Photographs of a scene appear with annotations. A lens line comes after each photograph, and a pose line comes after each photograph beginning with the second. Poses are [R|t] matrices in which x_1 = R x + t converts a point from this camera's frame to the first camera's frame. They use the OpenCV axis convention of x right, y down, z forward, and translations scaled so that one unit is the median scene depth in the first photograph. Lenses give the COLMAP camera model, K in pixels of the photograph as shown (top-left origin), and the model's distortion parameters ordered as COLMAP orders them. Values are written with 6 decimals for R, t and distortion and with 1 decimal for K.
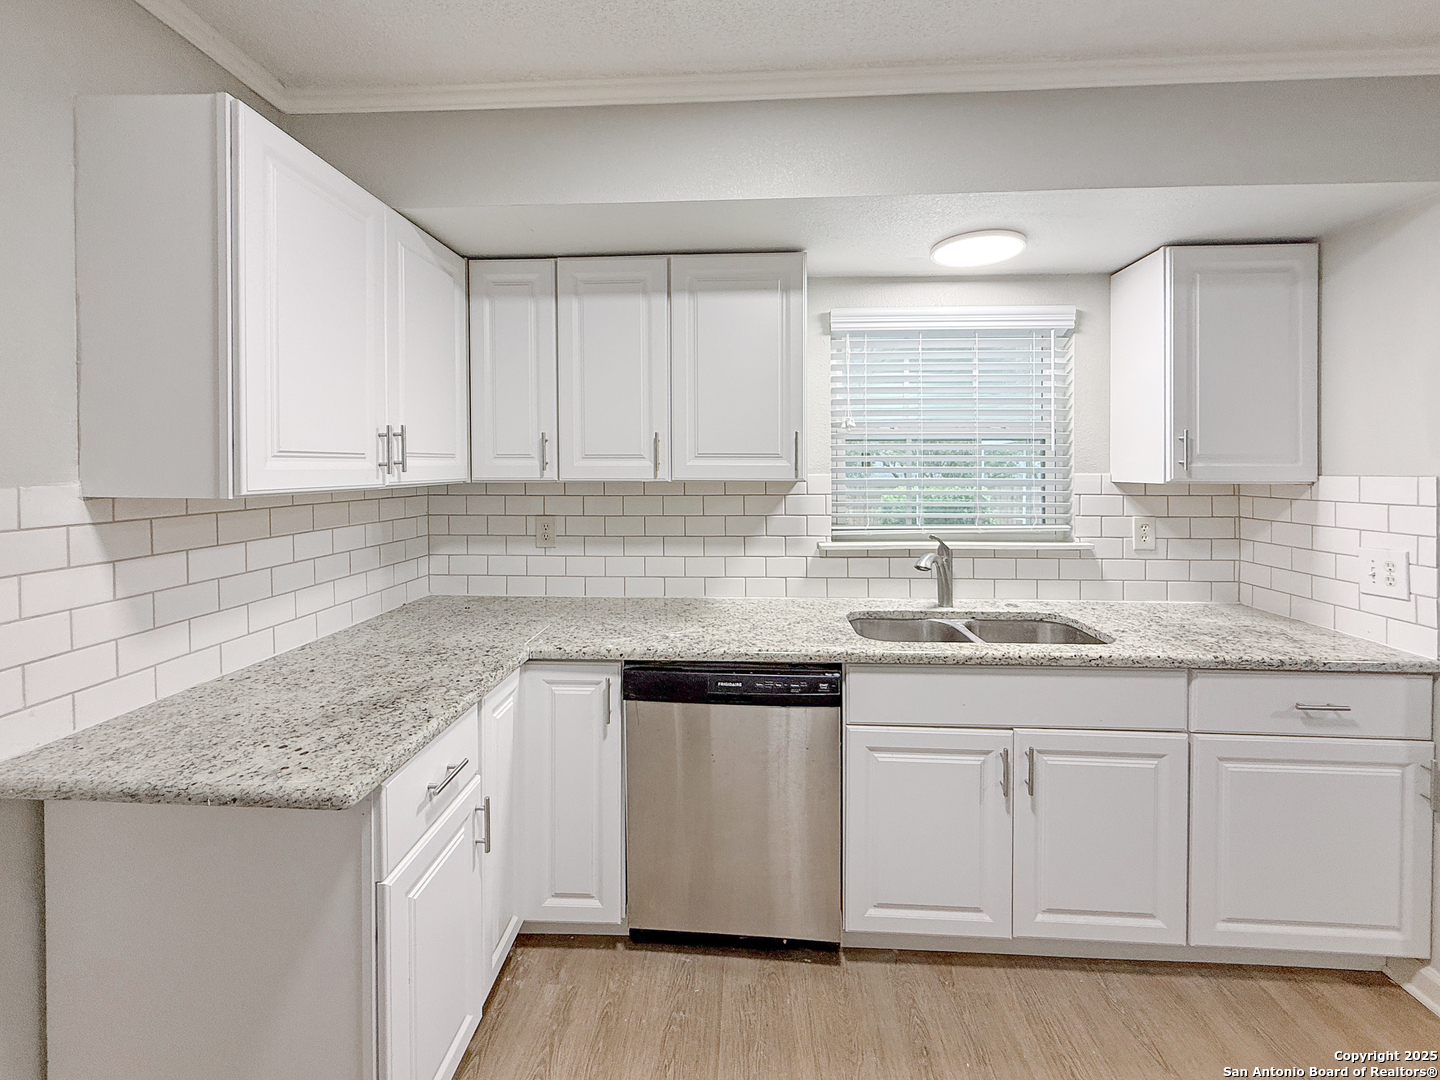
lens RADIAL K [[598.7, 0, 736.7], [0, 598.7, 471.6], [0, 0, 1]] dist [0.001592, -0.000414]
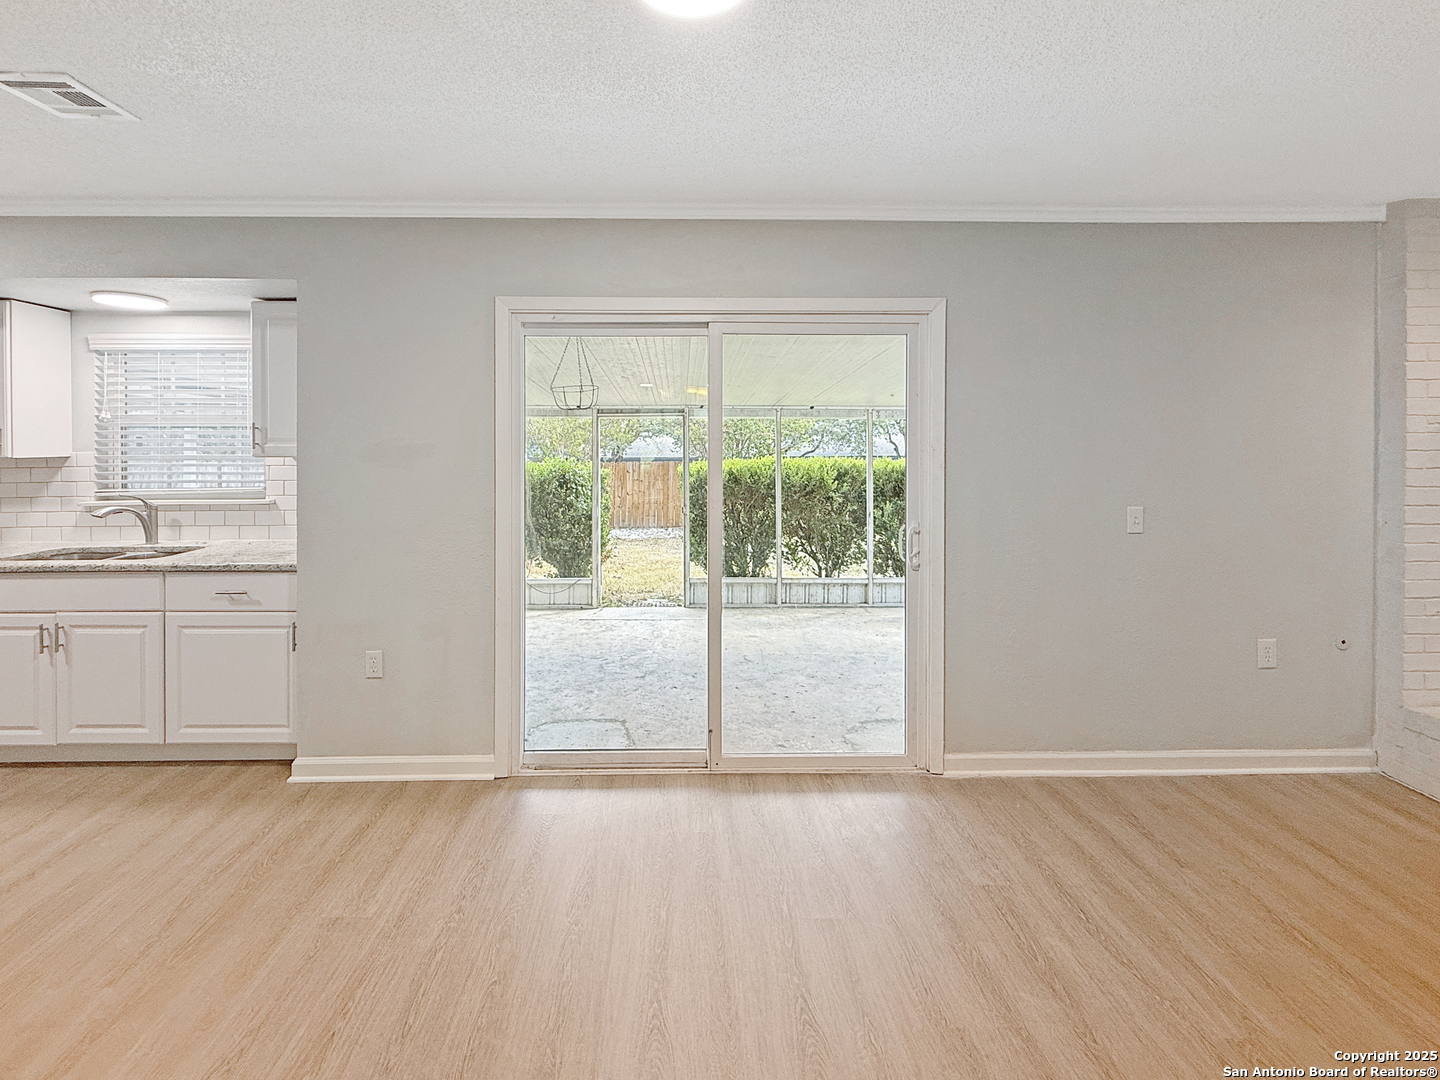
lens RADIAL K [[584.8, 0, 642.3], [0, 584.8, 453.2], [0, 0, 1]] dist [0.000498, -0.000101]
pose [[0.997315, -0.003970, 0.073127, 1.896699], [0.003543, 0.999976, 0.005957, 0.004293], [-0.073149, -0.005682, 0.997305, -0.651369]]
